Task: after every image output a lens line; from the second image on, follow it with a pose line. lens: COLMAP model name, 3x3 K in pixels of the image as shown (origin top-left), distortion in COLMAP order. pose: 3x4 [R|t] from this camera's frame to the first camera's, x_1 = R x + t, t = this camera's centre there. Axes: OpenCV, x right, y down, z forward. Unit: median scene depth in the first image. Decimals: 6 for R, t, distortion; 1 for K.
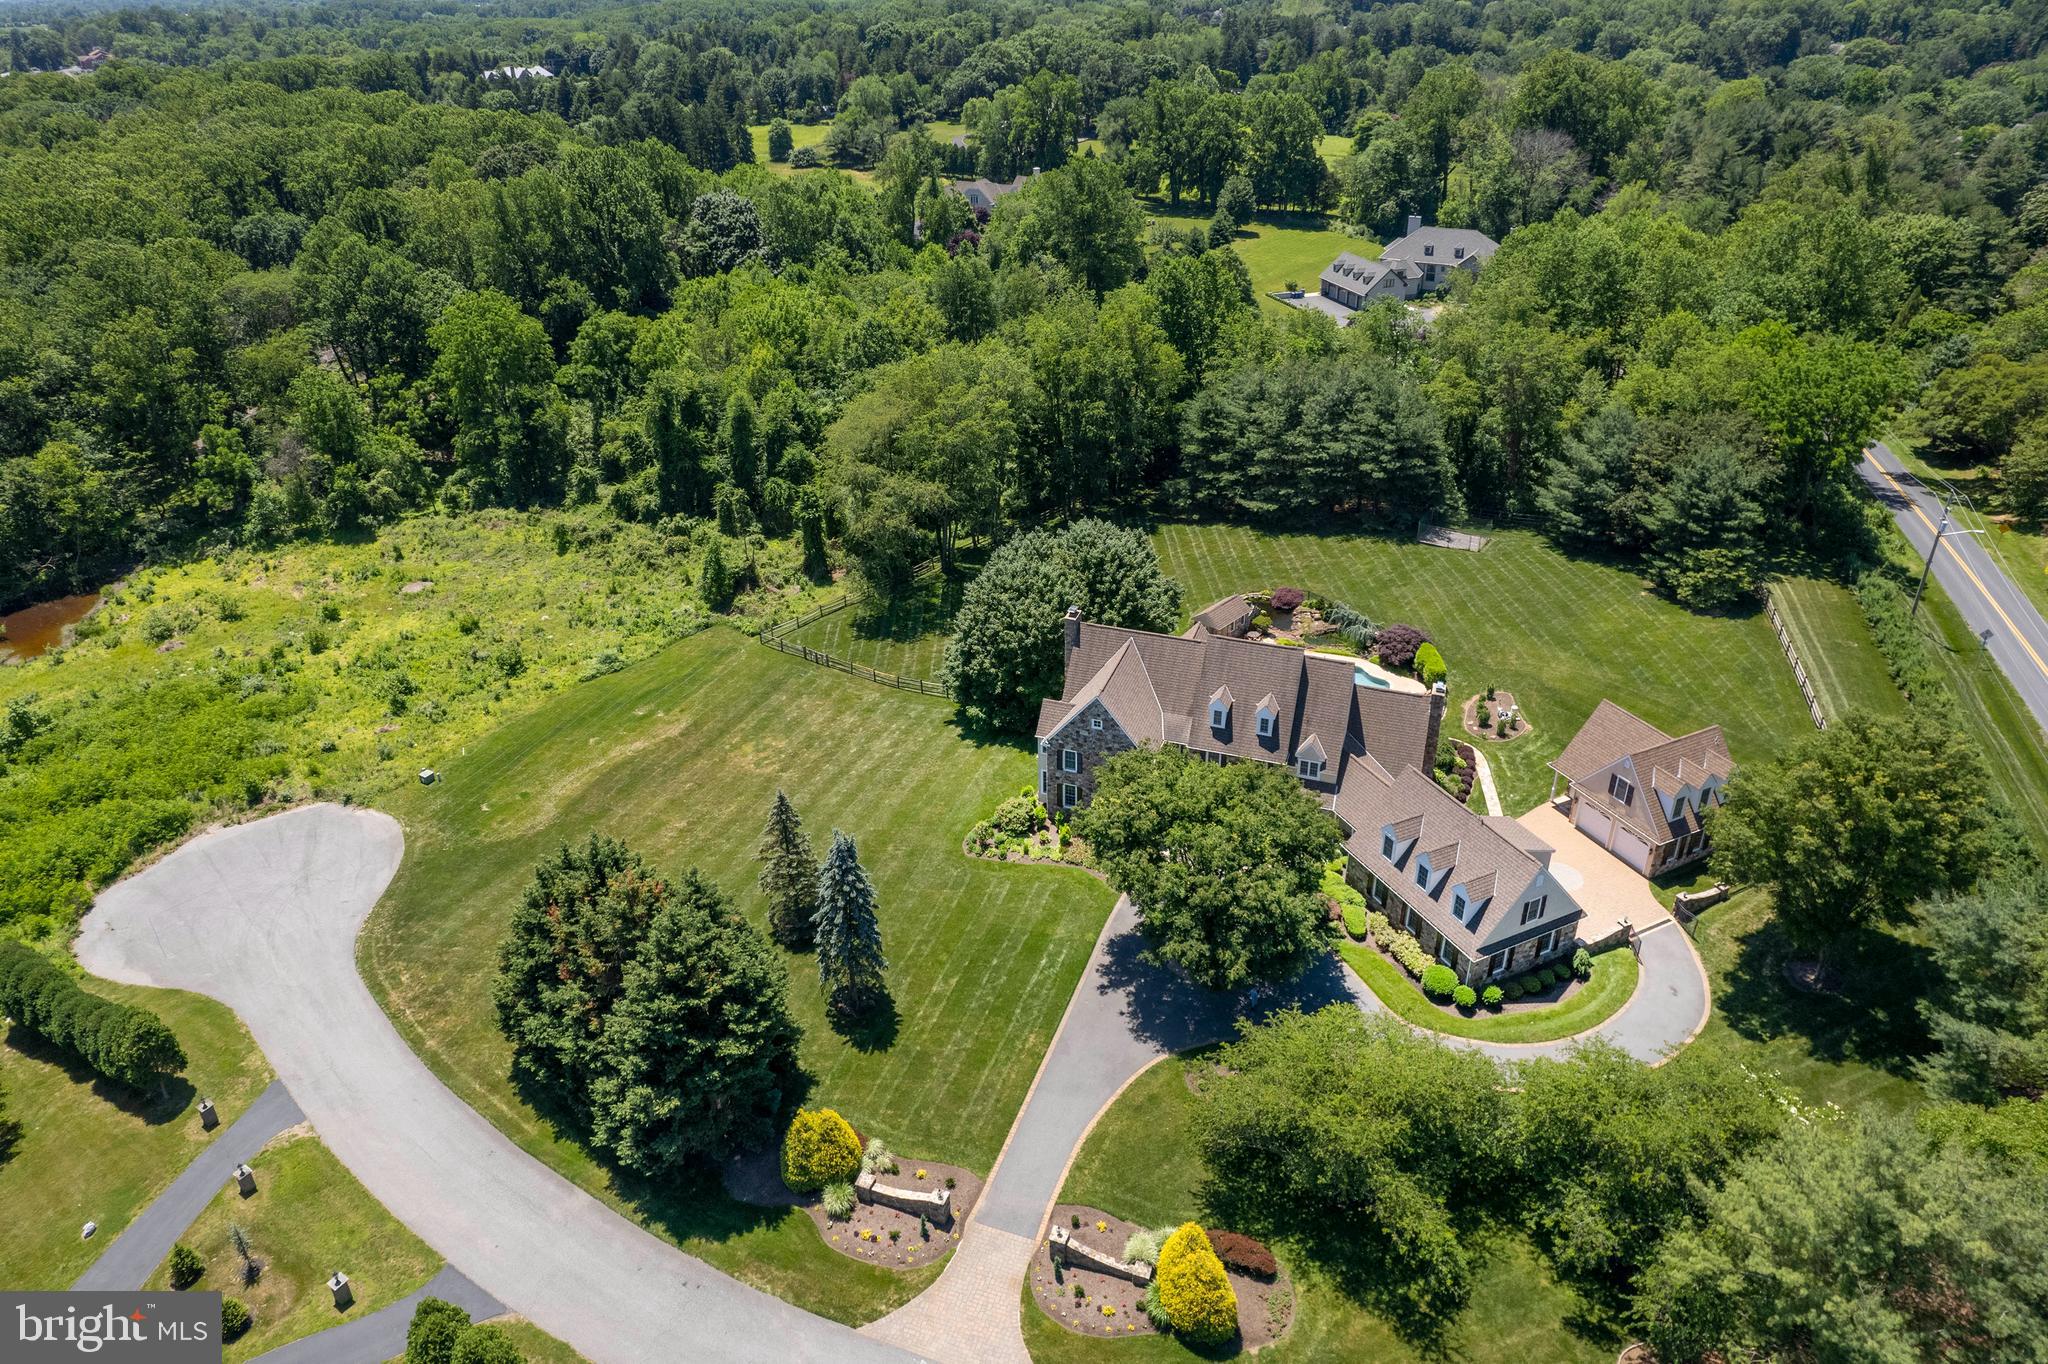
lens RADIAL K [[1287.7, 0, 1010.7], [0, 1287.7, 636.1], [0, 0, 1]] dist [-0.032151, 0.031239]
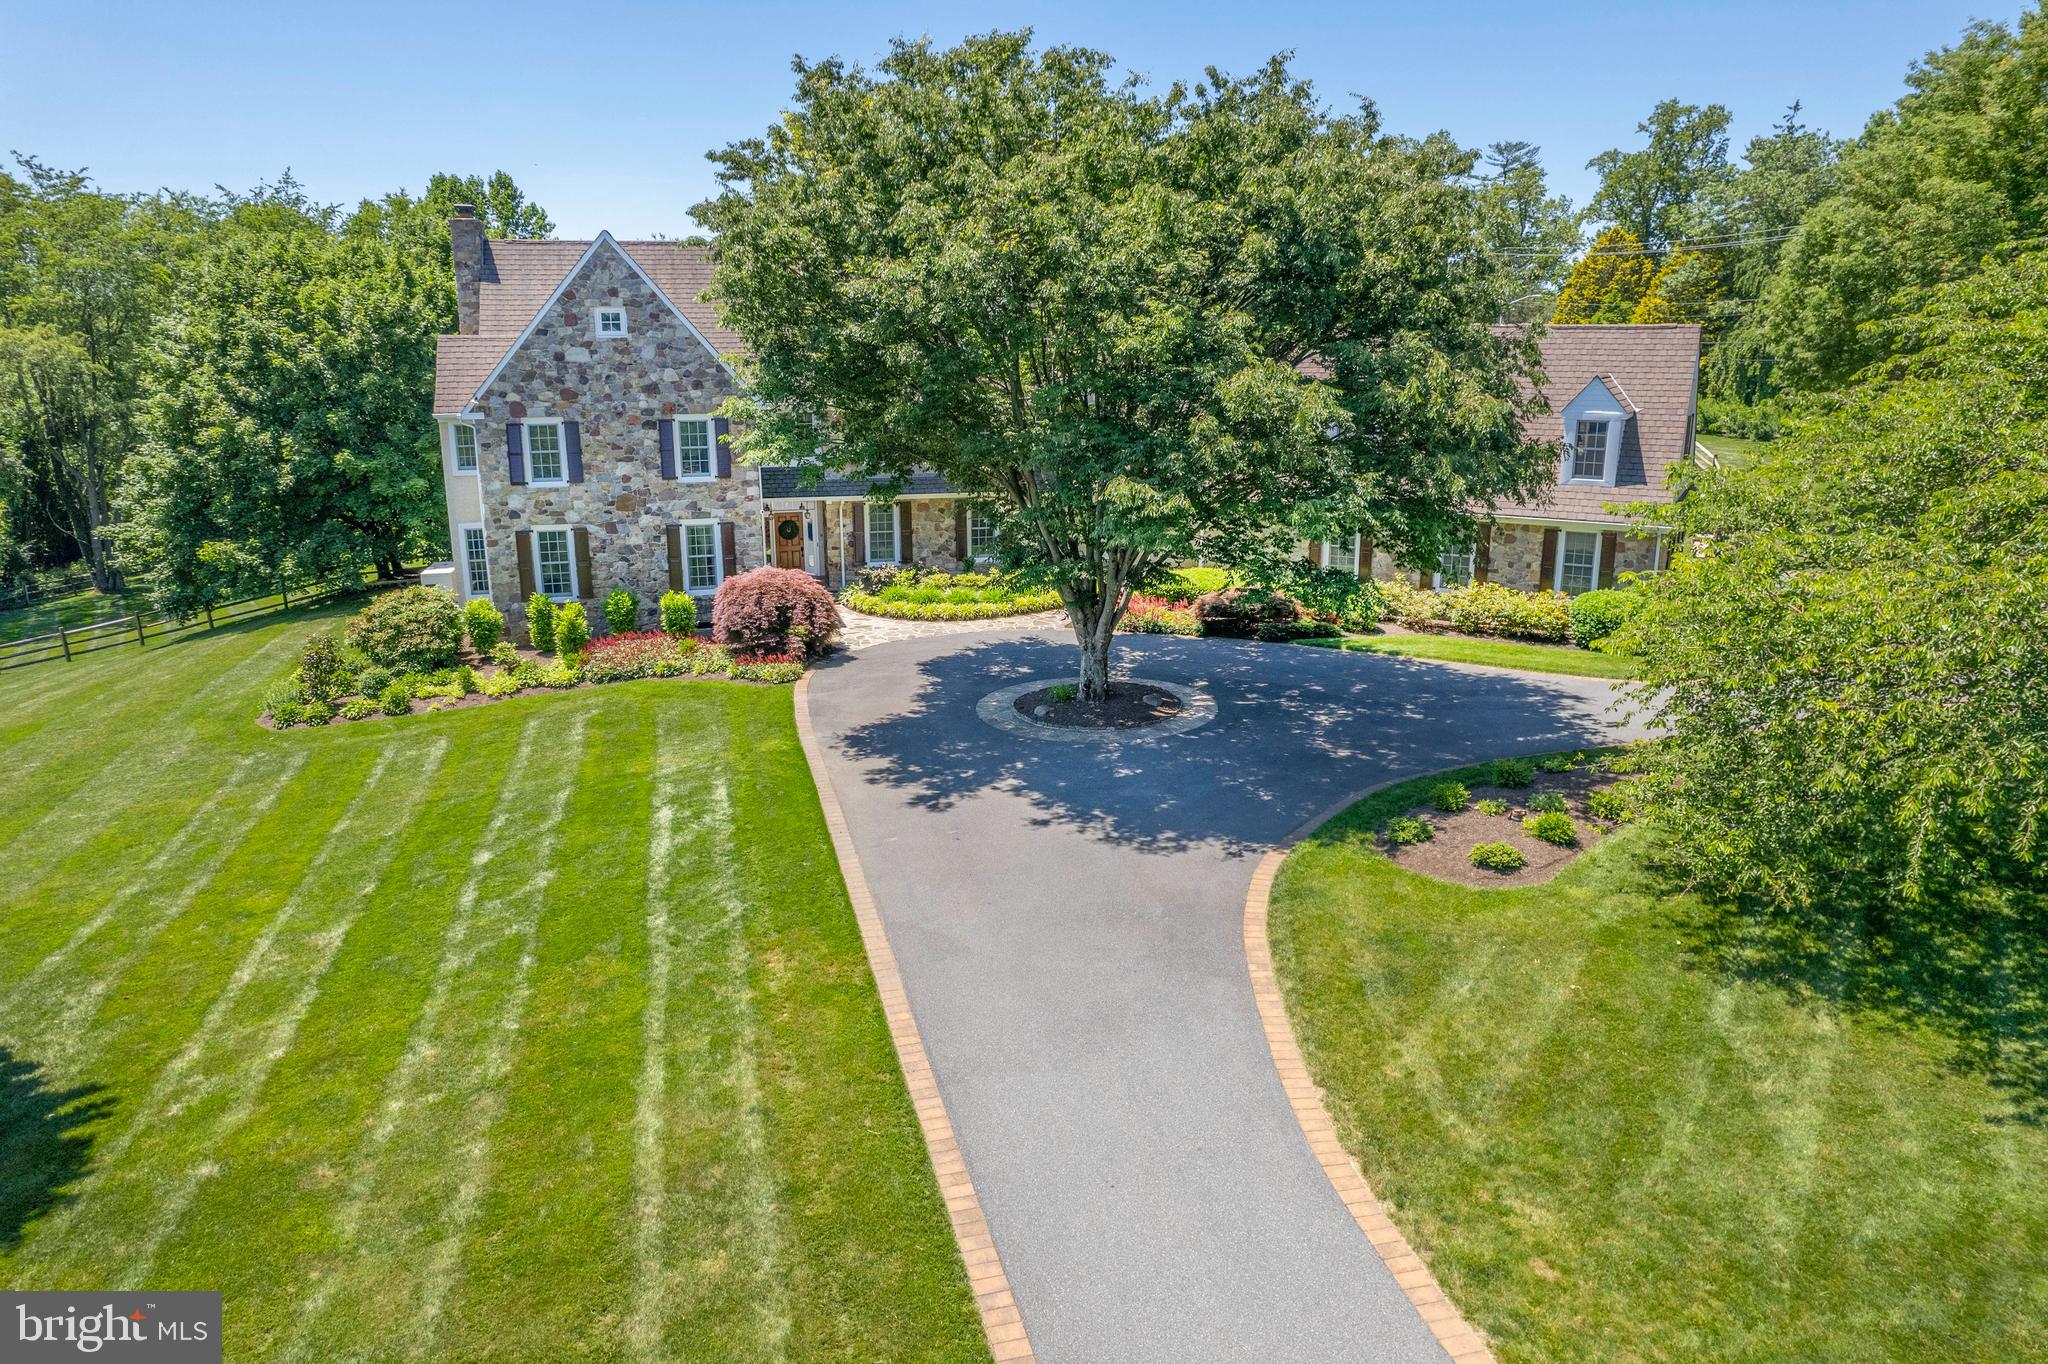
lens RADIAL K [[1287.7, 0, 1010.7], [0, 1287.7, 636.1], [0, 0, 1]] dist [-0.032151, 0.031239]
pose [[0.820723, -0.115797, 0.559469, -0.055729], [0.259975, 0.947683, -0.185227, 0.237501], [-0.508750, 0.297468, 0.807890, 0.592825]]
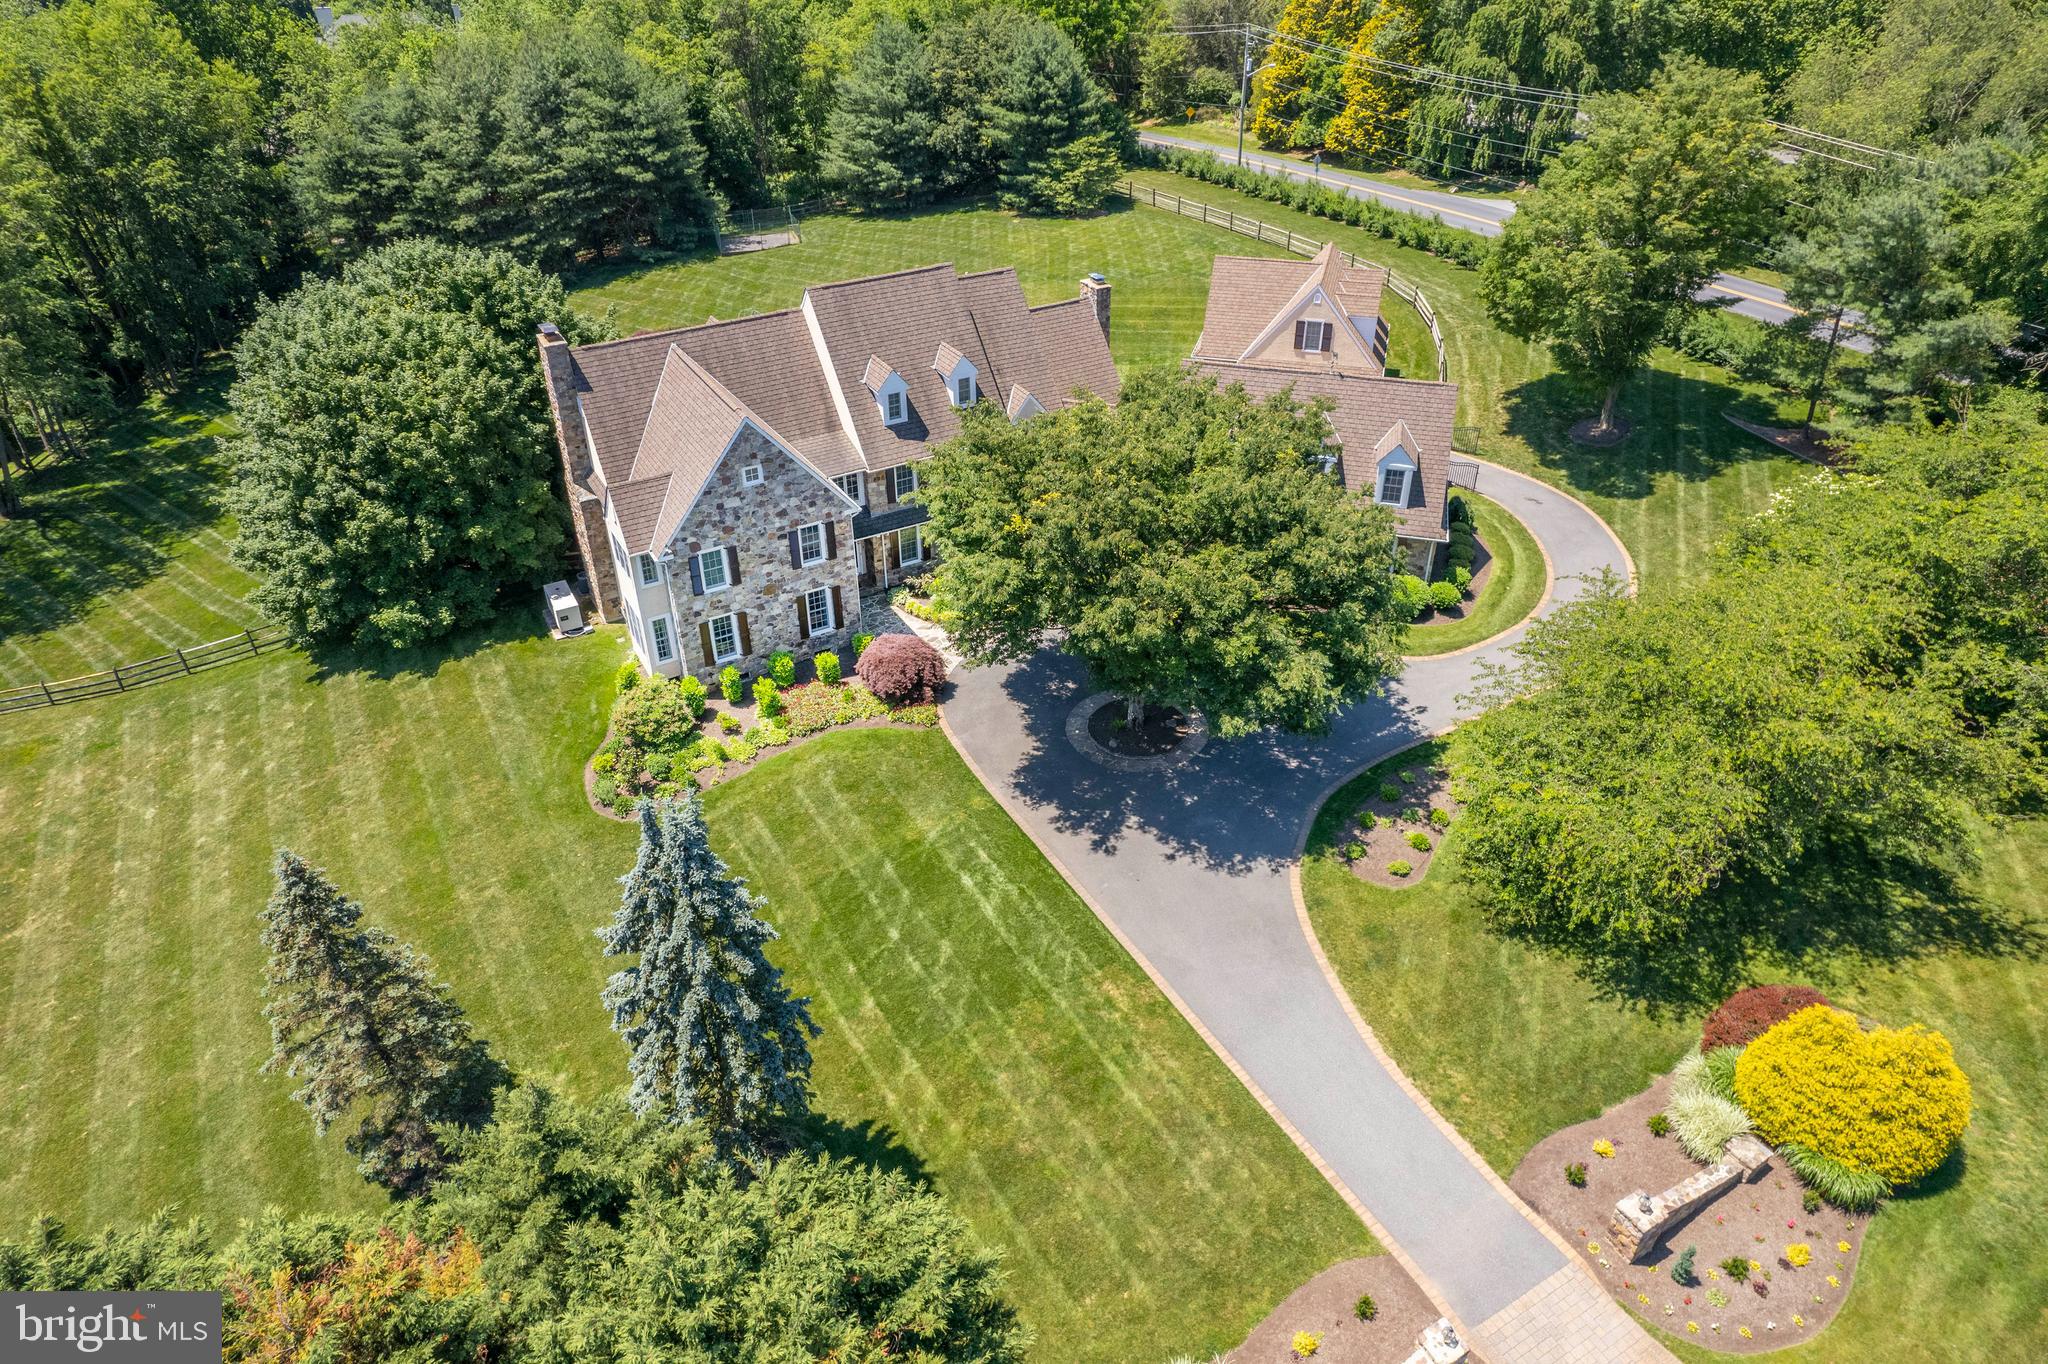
lens RADIAL K [[1287.7, 0, 1010.7], [0, 1287.7, 636.1], [0, 0, 1]] dist [-0.032151, 0.031239]
pose [[0.646976, -0.400124, 0.649094, -0.215491], [0.360313, 0.910649, 0.202218, 0.054341], [-0.672009, 0.103047, 0.733338, 0.491596]]
